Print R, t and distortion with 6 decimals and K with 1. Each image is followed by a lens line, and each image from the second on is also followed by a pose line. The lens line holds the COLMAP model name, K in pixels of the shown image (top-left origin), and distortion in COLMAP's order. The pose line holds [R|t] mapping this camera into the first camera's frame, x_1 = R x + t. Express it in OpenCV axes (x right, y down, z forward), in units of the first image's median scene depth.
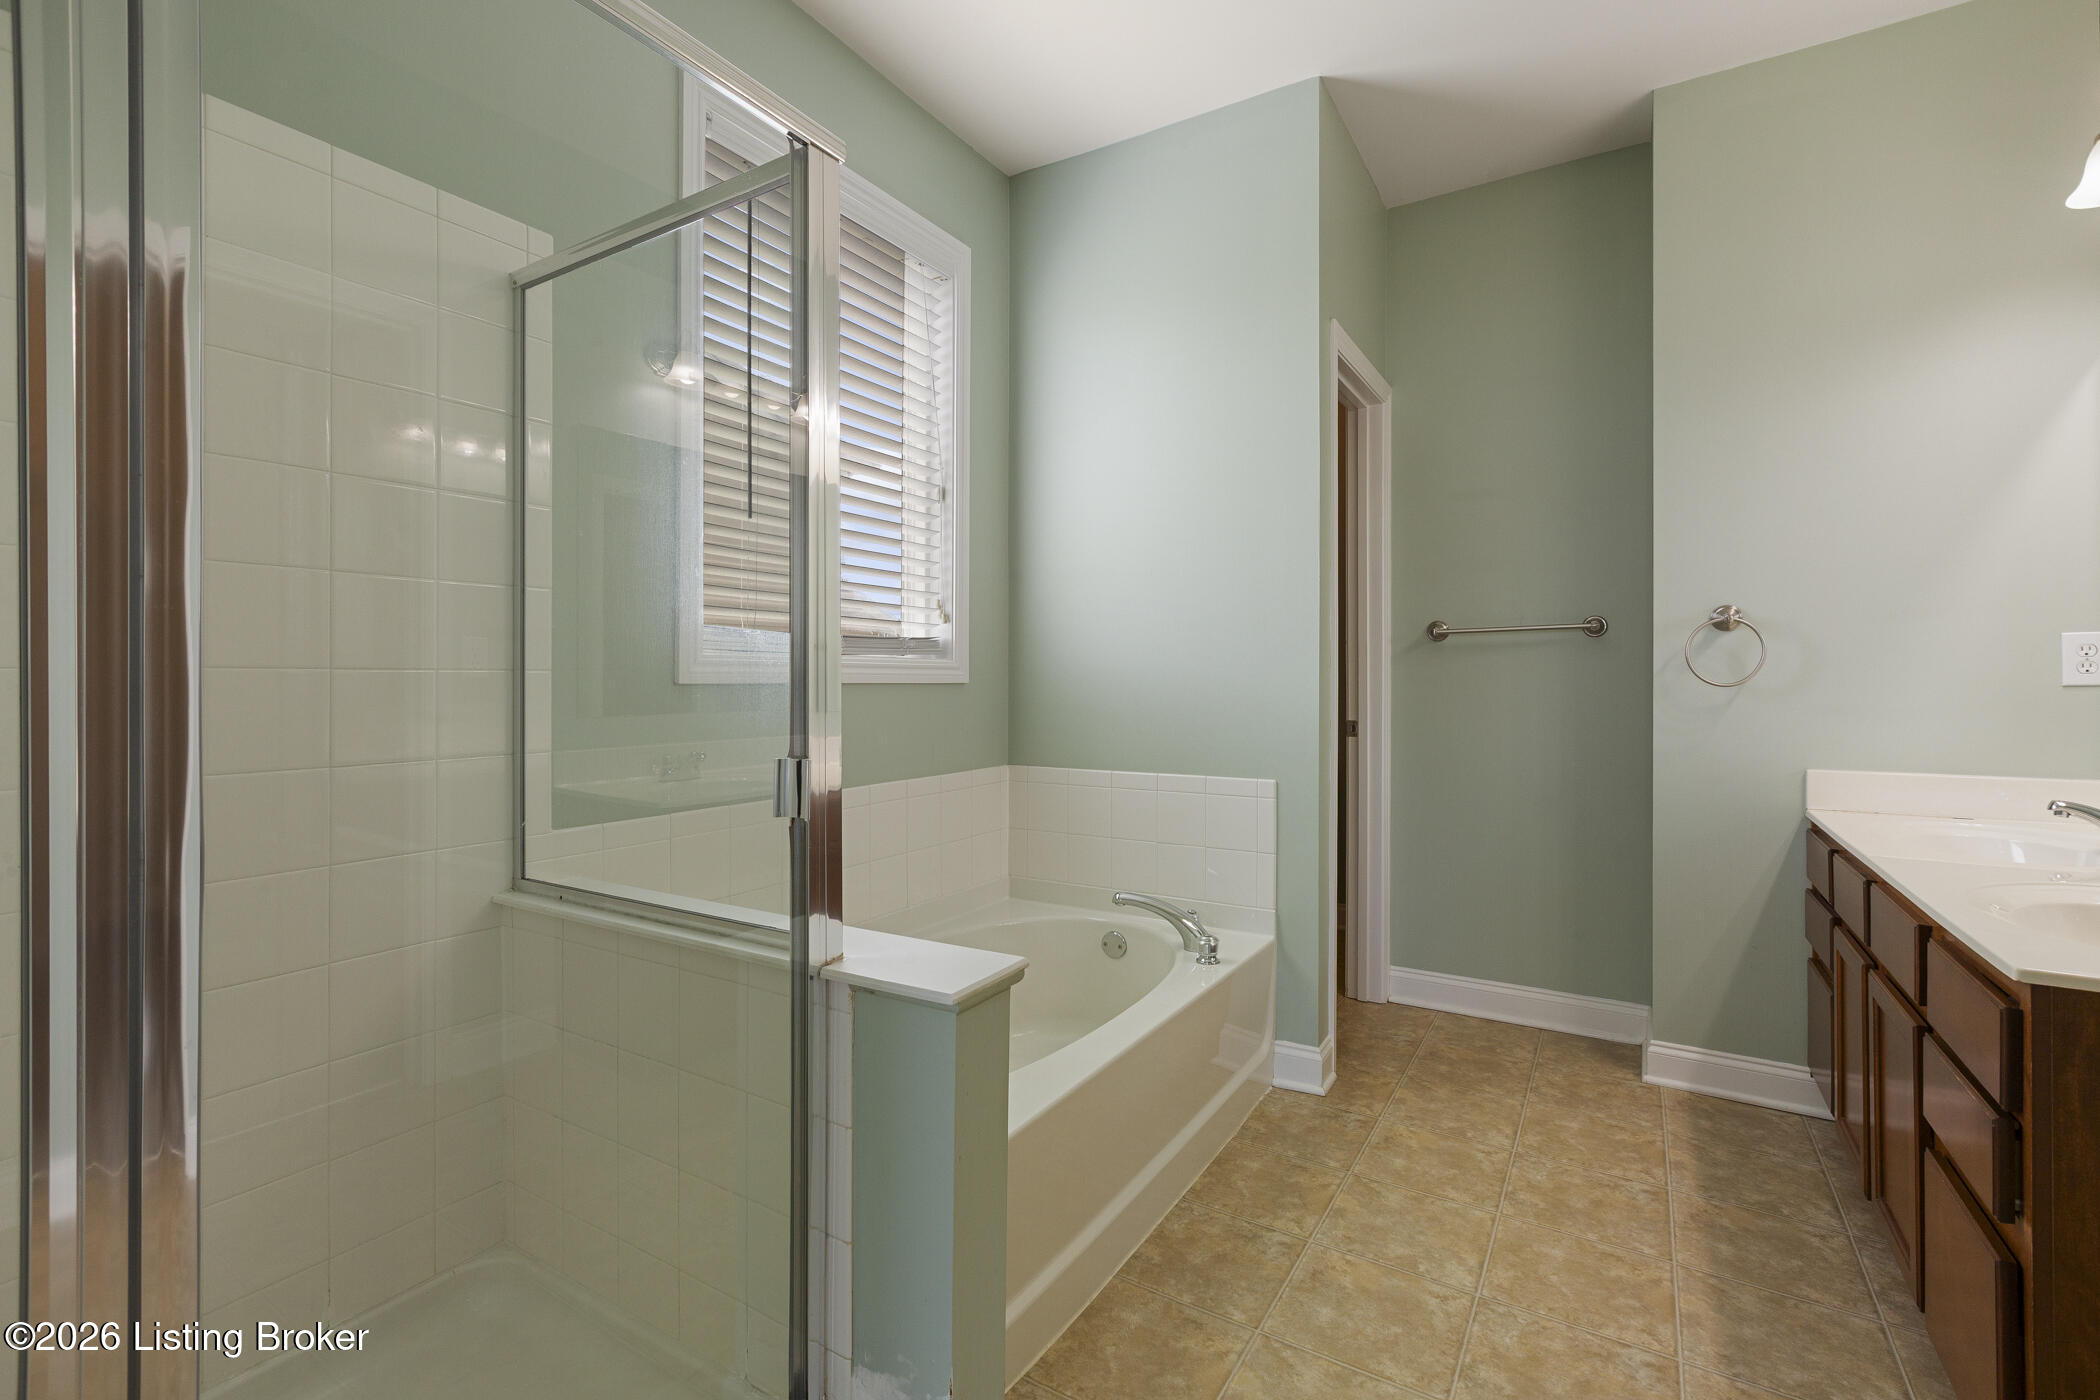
lens RADIAL K [[937.5, 0, 1041.6], [0, 937.5, 678.8], [0, 0, 1]] dist [0.005630, -0.001540]
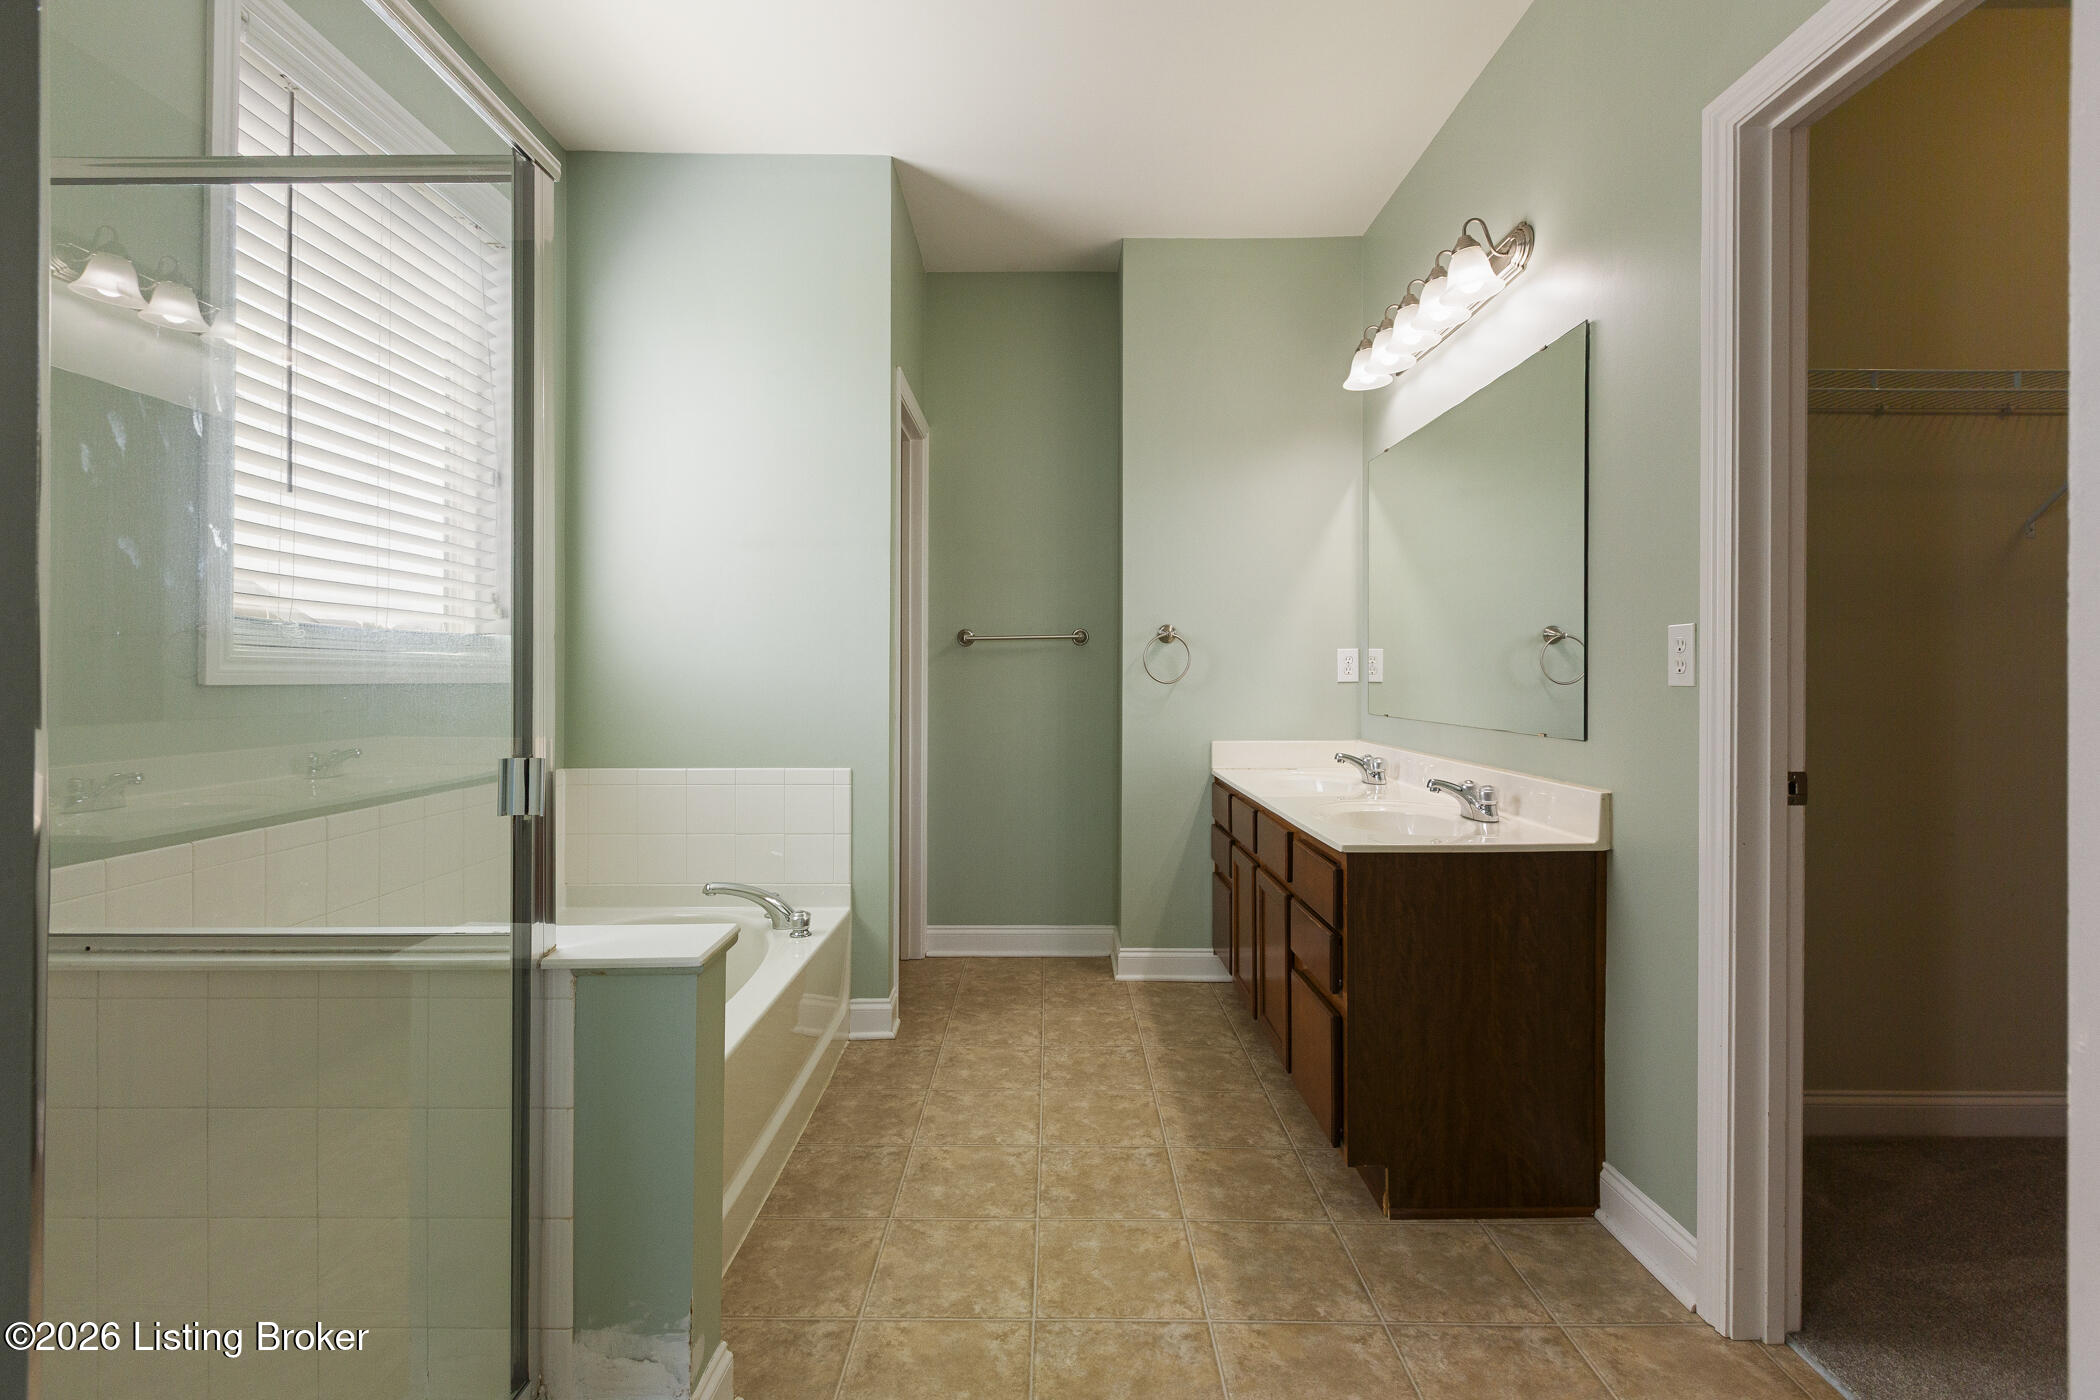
lens RADIAL K [[937.5, 0, 1045.4], [0, 937.5, 683.7], [0, 0, 1]] dist [0.005630, -0.001540]
pose [[0.852135, -0.003992, 0.523307, -0.173789], [0.000142, 0.999973, 0.007398, -0.001928], [-0.523323, -0.006230, 0.852112, -0.097583]]
